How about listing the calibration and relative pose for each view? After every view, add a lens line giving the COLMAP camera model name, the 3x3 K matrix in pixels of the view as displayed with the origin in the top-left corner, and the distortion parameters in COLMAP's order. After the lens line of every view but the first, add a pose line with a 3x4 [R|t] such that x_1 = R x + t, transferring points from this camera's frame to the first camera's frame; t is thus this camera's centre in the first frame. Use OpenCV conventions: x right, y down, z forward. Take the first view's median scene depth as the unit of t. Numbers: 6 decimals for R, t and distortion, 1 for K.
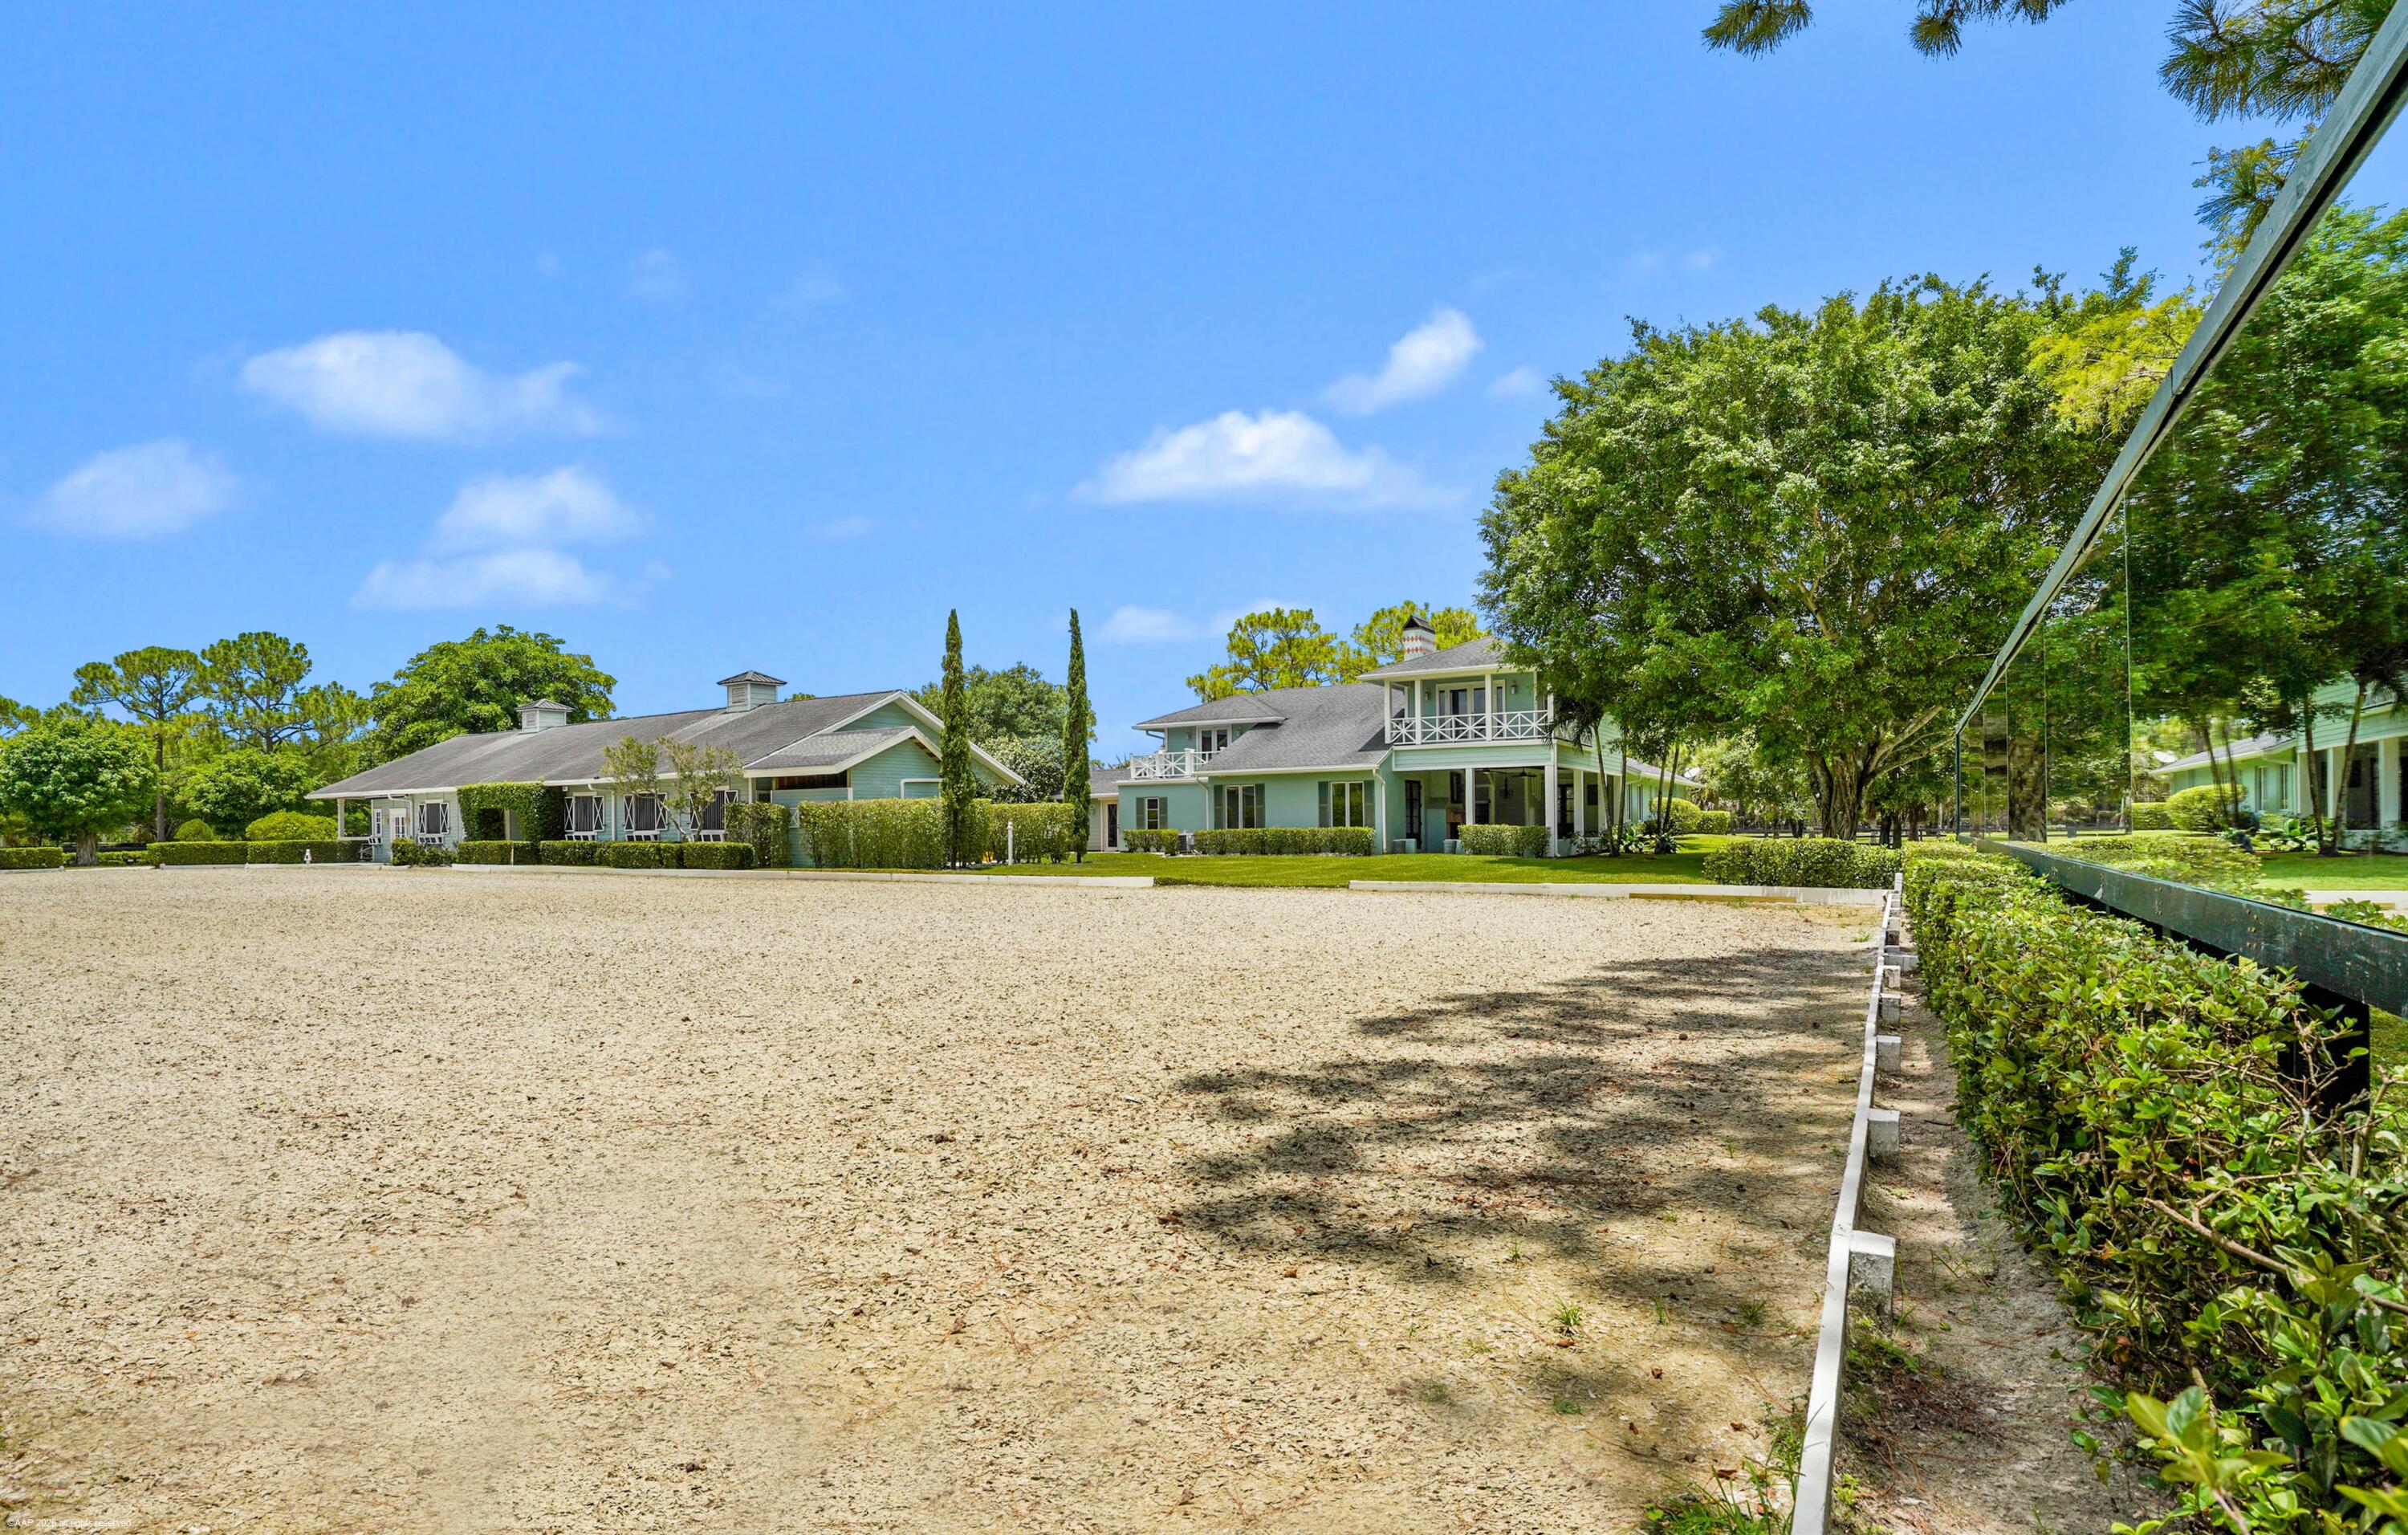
lens RADIAL K [[1243.6, 0, 1193.0], [0, 1243.6, 767.5], [0, 0, 1]] dist [-0.038715, 0.001429]
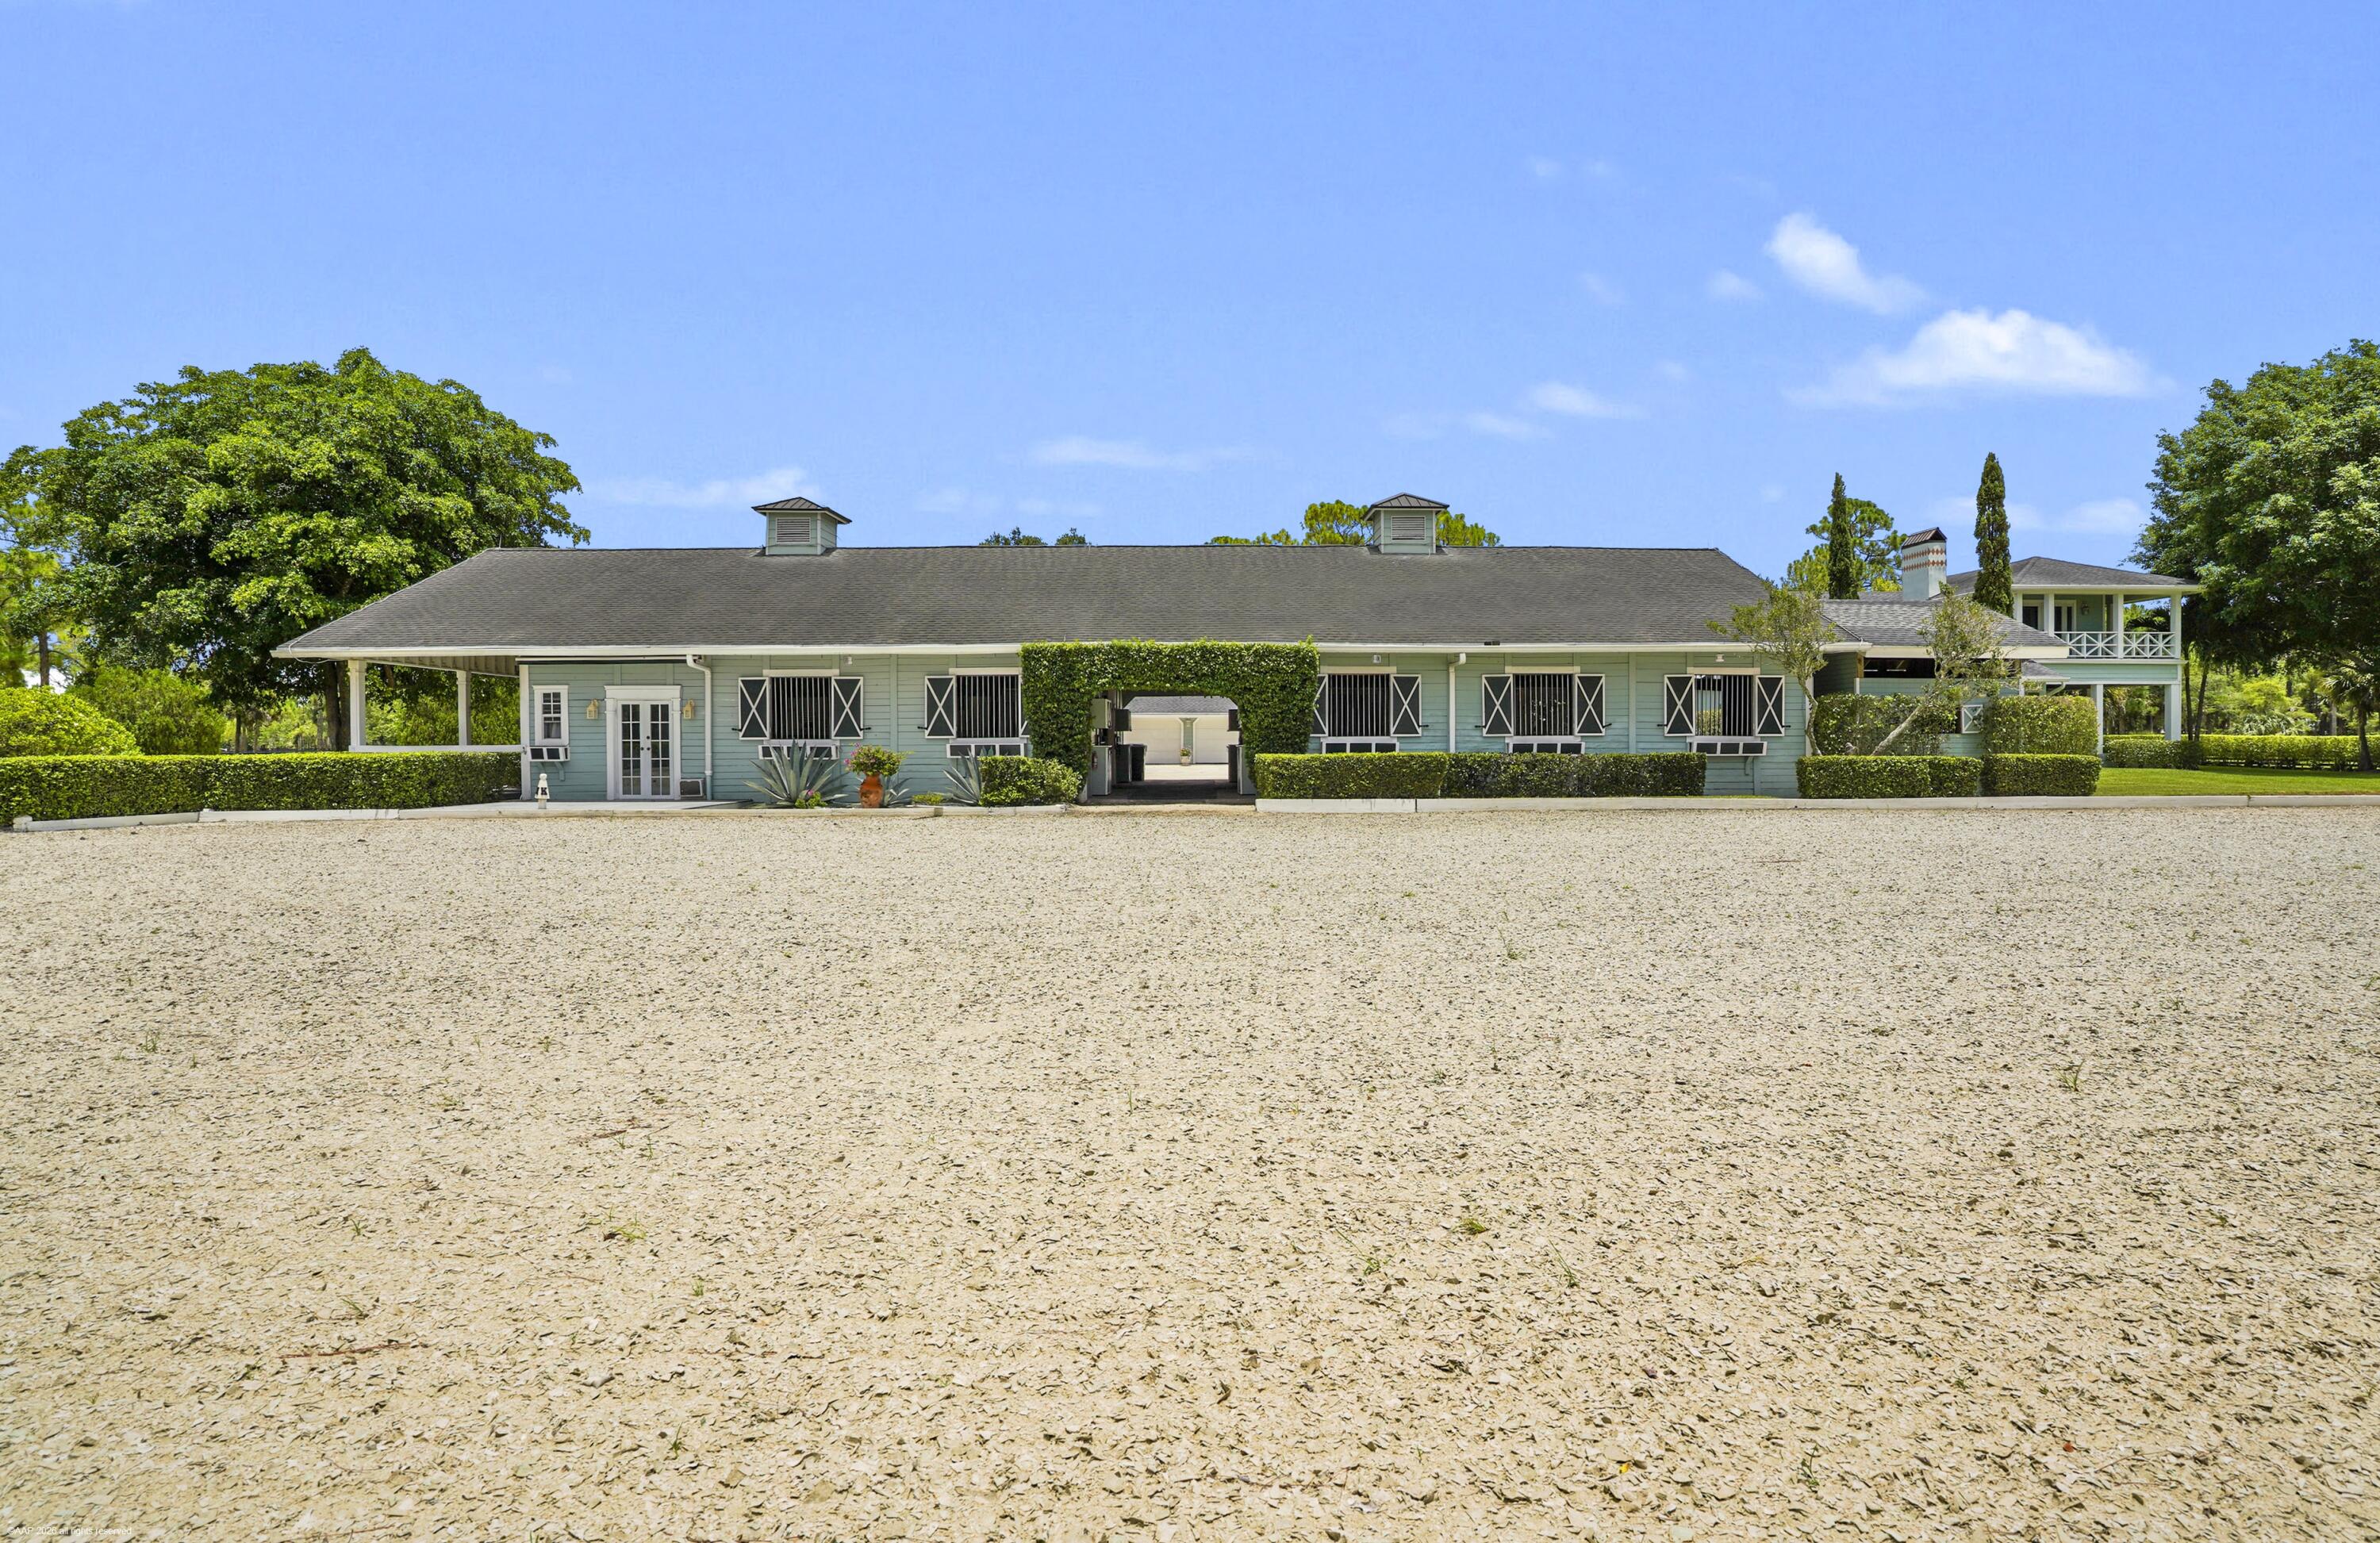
lens RADIAL K [[1229.0, 0, 1189.5], [0, 1229.0, 765.8], [0, 0, 1]] dist [-0.038715, 0.001429]
pose [[0.823421, -0.001752, 0.567429, -0.897027], [-0.034073, 0.998038, 0.052527, 0.038619], [-0.566407, -0.062586, 0.821745, 0.575802]]
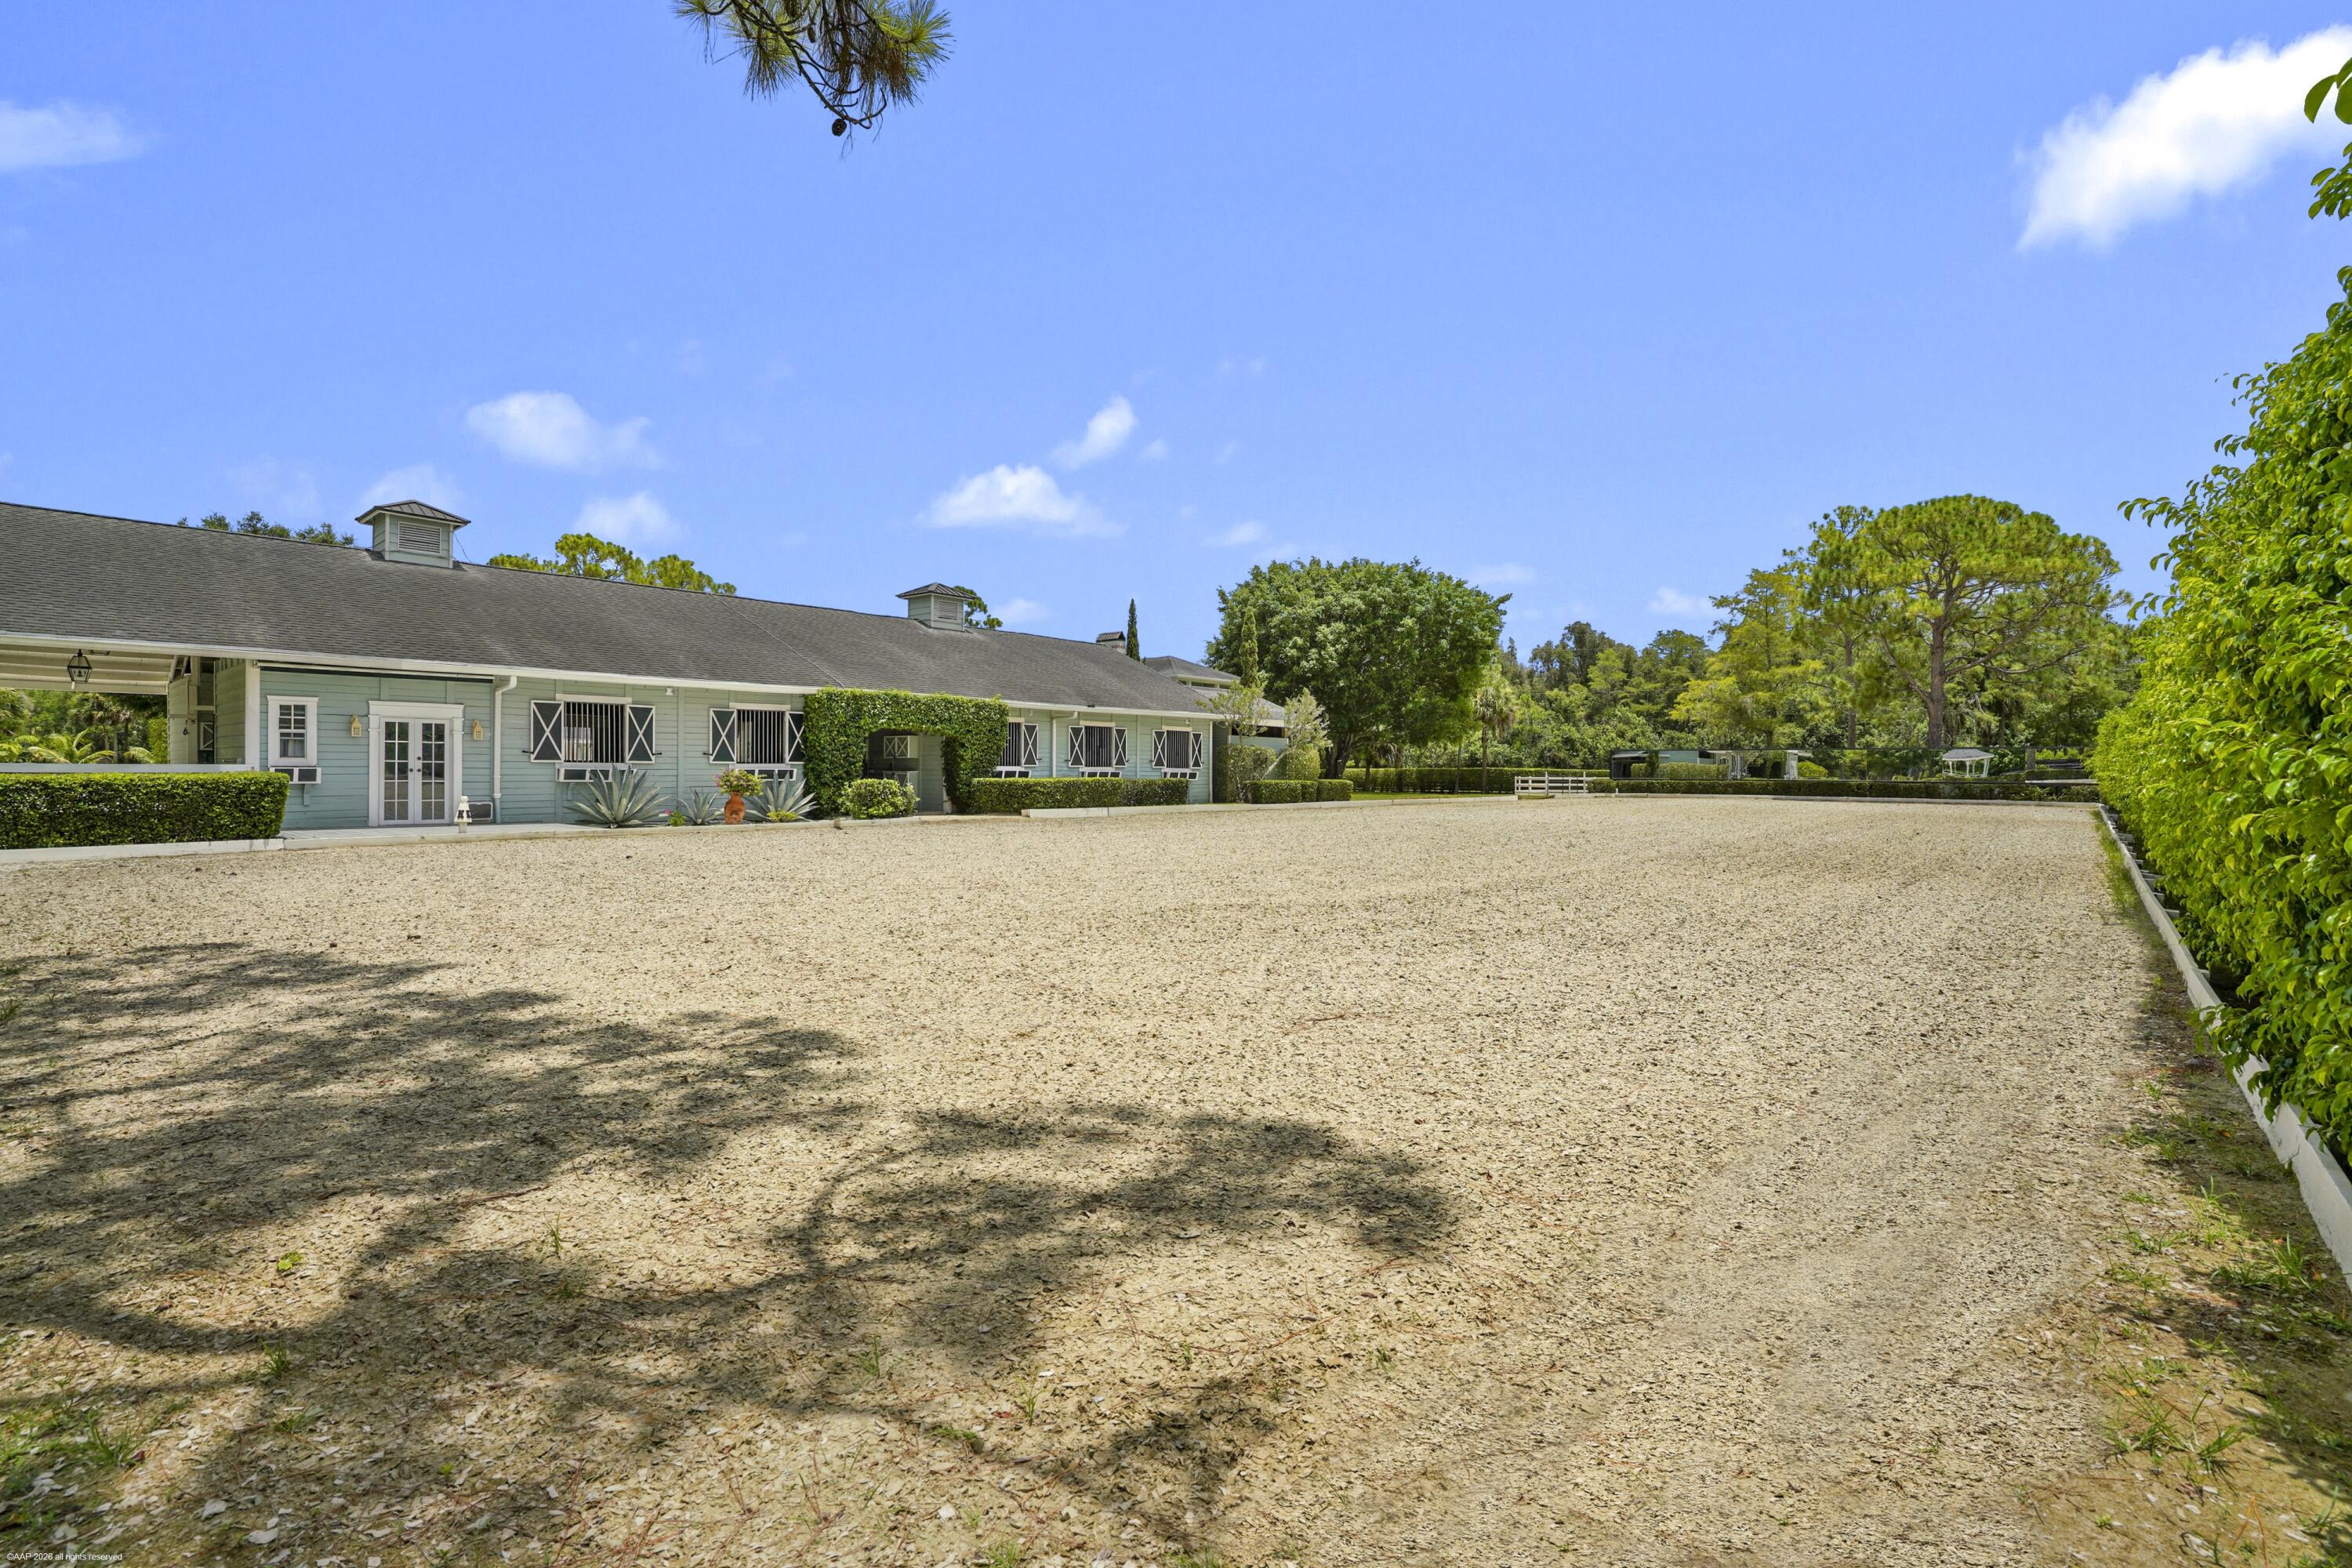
lens RADIAL K [[1109.5, 0, 1183.6], [0, 1109.5, 784.5], [0, 0, 1]] dist [0.004240, 0.000421]
pose [[0.125194, 0.001073, 0.992132, -1.222564], [-0.057127, 0.998348, 0.006129, 0.053442], [-0.990486, -0.057445, 0.125049, 0.796896]]
